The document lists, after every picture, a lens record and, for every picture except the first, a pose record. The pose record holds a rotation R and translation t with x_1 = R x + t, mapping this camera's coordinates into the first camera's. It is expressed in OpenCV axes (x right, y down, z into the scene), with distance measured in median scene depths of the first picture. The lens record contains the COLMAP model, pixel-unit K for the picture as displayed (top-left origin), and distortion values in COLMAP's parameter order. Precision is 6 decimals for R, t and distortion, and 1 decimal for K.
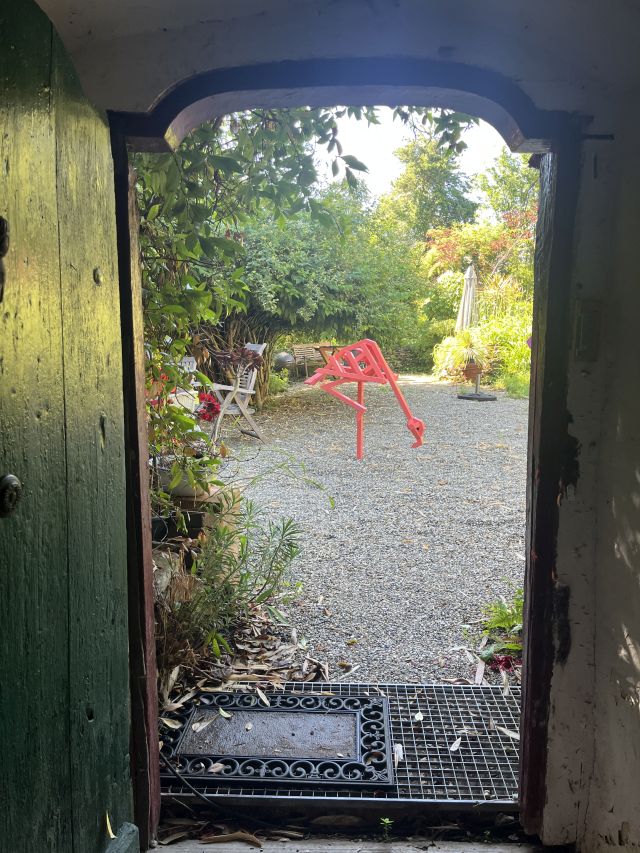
lens RADIAL K [[647.4, 0, 317.6], [0, 647.4, 424.2], [0, 0, 1]] dist [0.071209, -0.070185]
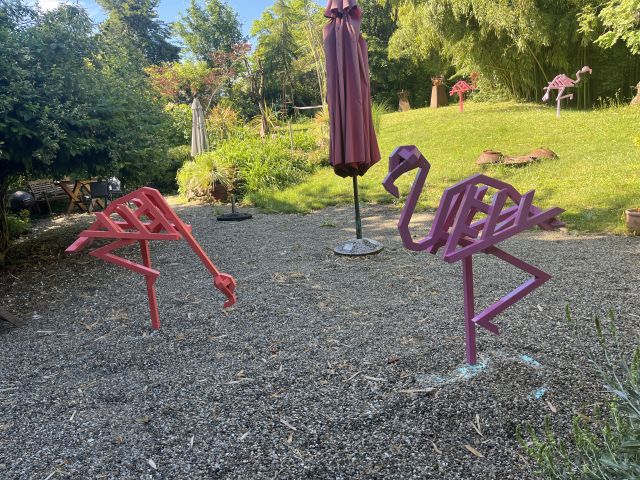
lens RADIAL K [[485.7, 0, 320.0], [0, 485.7, 240.0], [0, 0, 1]] dist [0.071209, -0.070185]
pose [[0.874346, -0.162609, 0.457250, -0.009228], [0.143592, 0.986690, 0.076316, -0.033830], [-0.463573, -0.001069, 0.886058, 0.149863]]
